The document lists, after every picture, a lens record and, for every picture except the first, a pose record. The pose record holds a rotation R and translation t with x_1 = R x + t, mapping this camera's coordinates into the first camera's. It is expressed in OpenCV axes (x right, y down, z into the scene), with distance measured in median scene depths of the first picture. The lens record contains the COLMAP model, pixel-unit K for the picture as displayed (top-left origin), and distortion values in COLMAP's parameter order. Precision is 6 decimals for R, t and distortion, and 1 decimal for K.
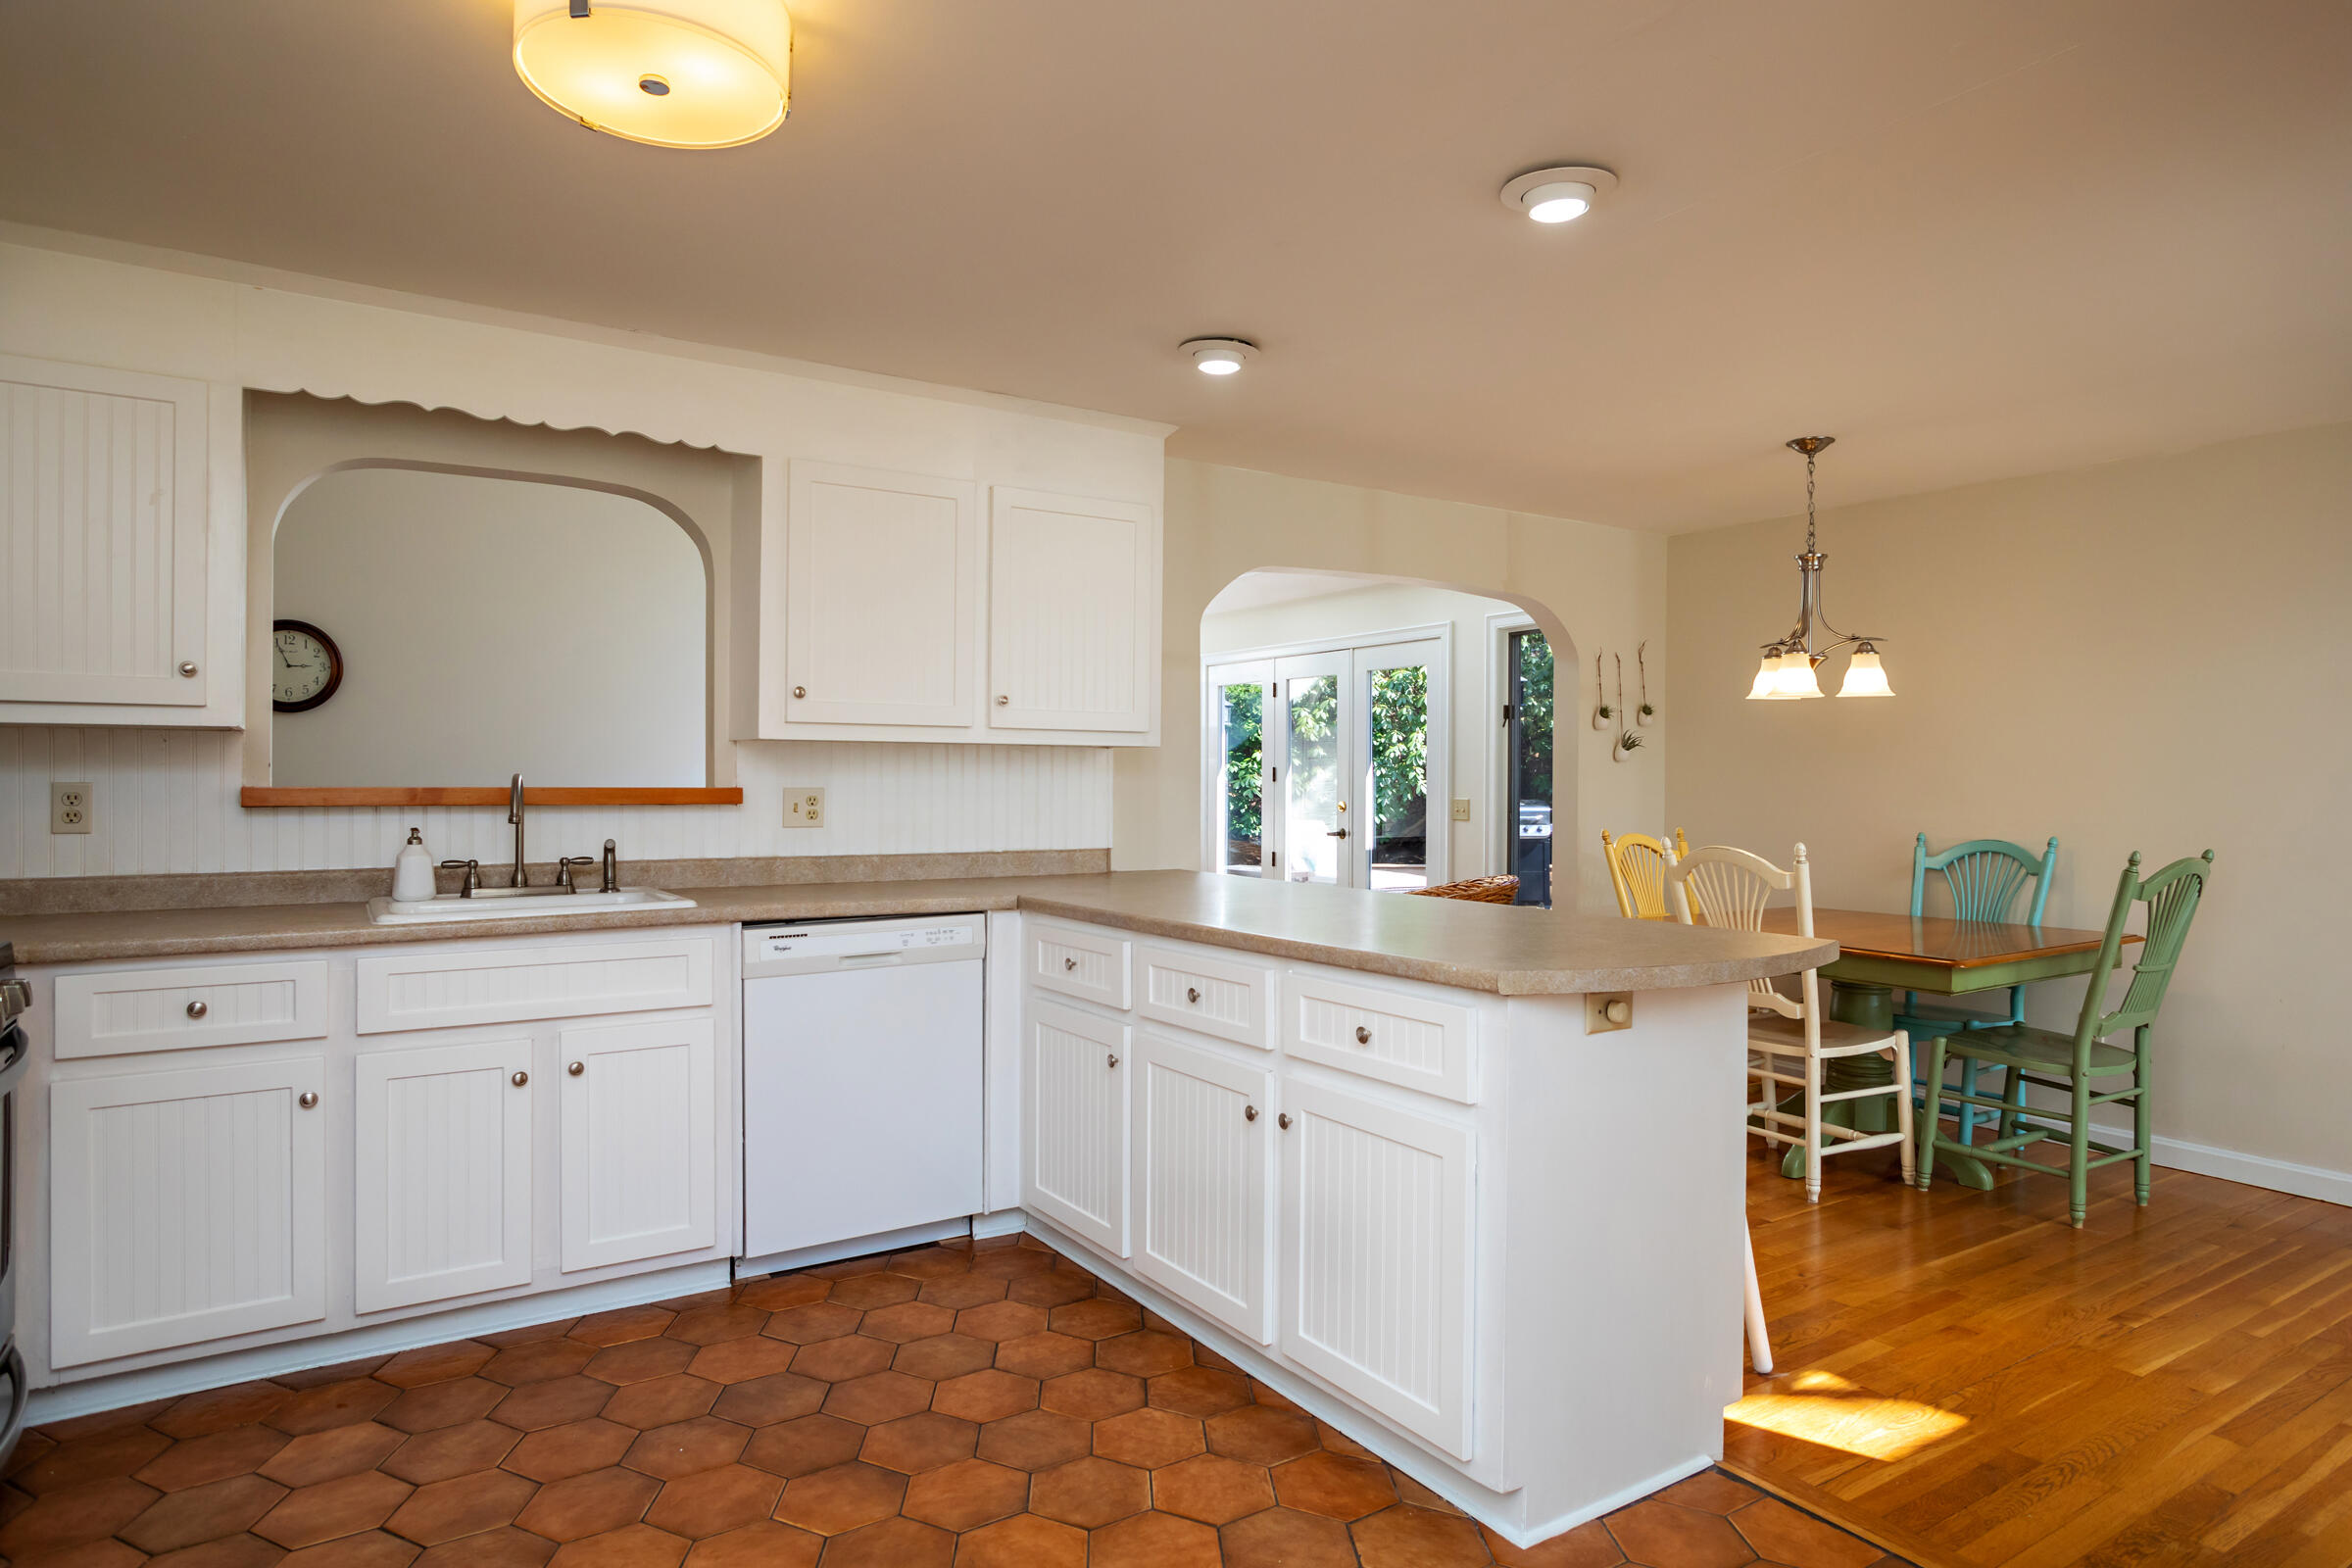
lens RADIAL K [[1340.1, 0, 1176.0], [0, 1340.1, 784.0], [0, 0, 1]] dist [0.002622, 0.000609]
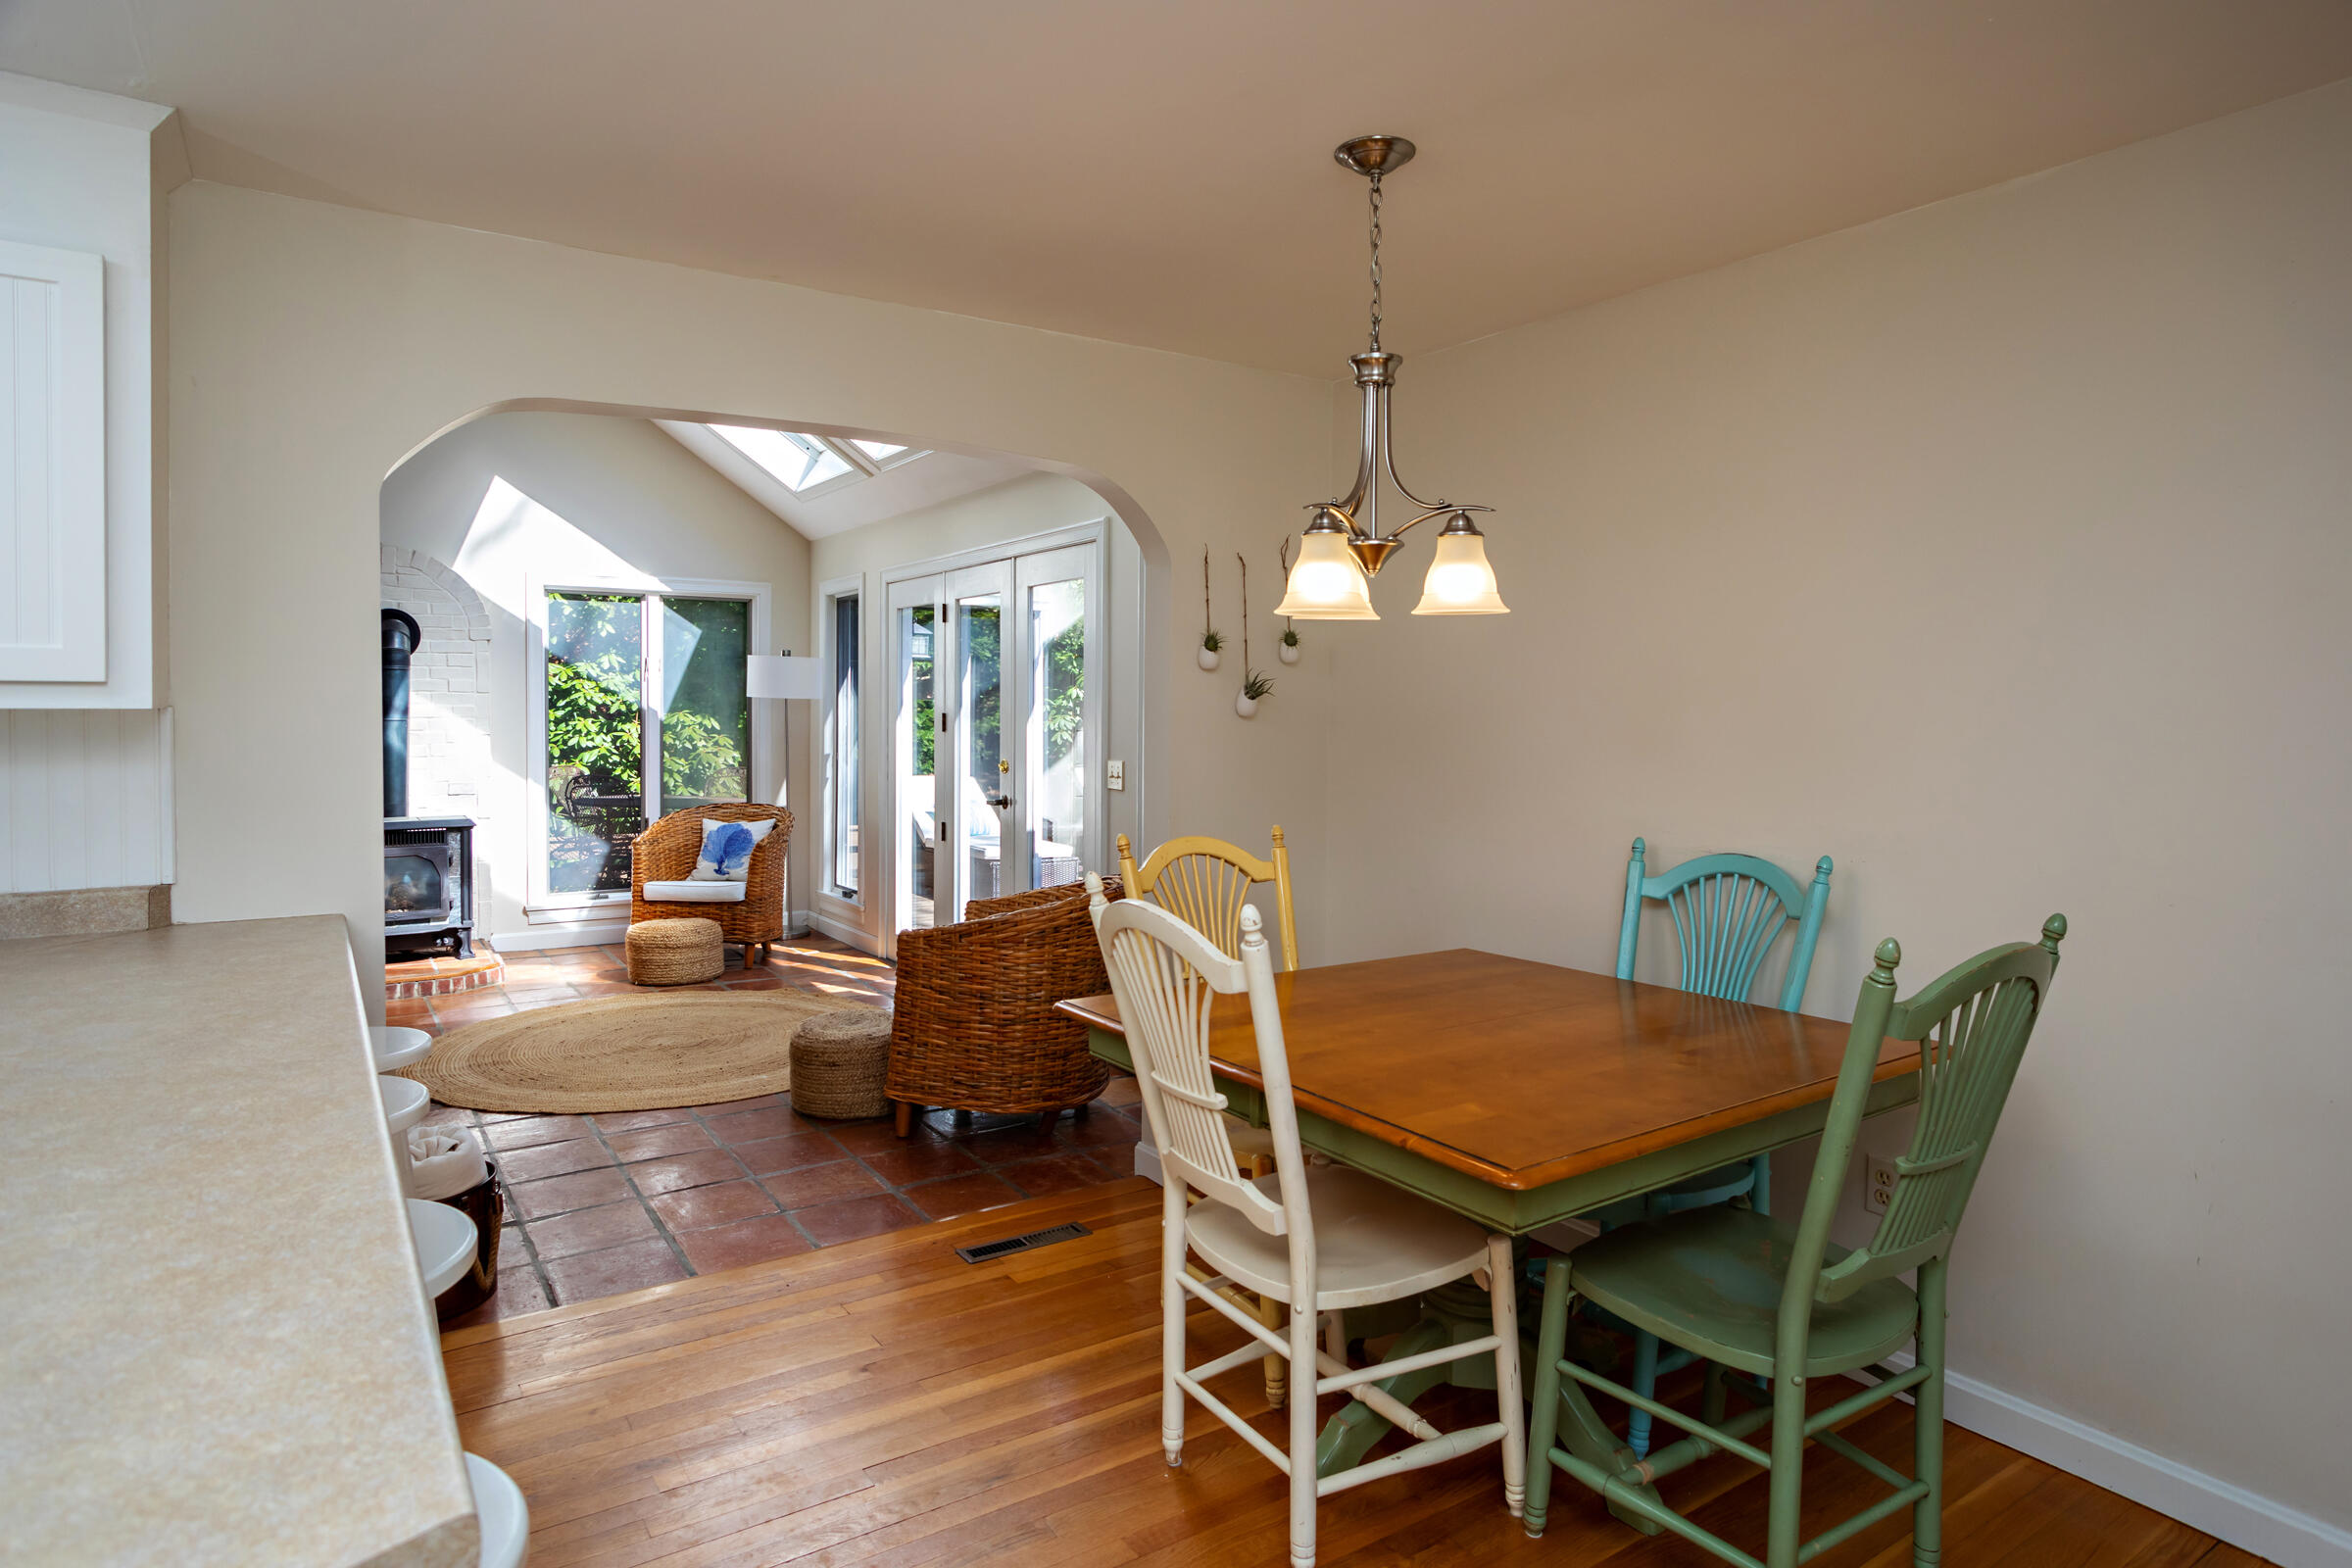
lens RADIAL K [[1316.5, 0, 1177.6], [0, 1316.5, 739.4], [0, 0, 1]] dist [-0.002721, -0.000714]
pose [[0.999887, -0.001424, 0.014967, 0.386258], [0.001112, 0.999783, 0.020781, -0.025186], [-0.014993, -0.020762, 0.999672, 0.459094]]
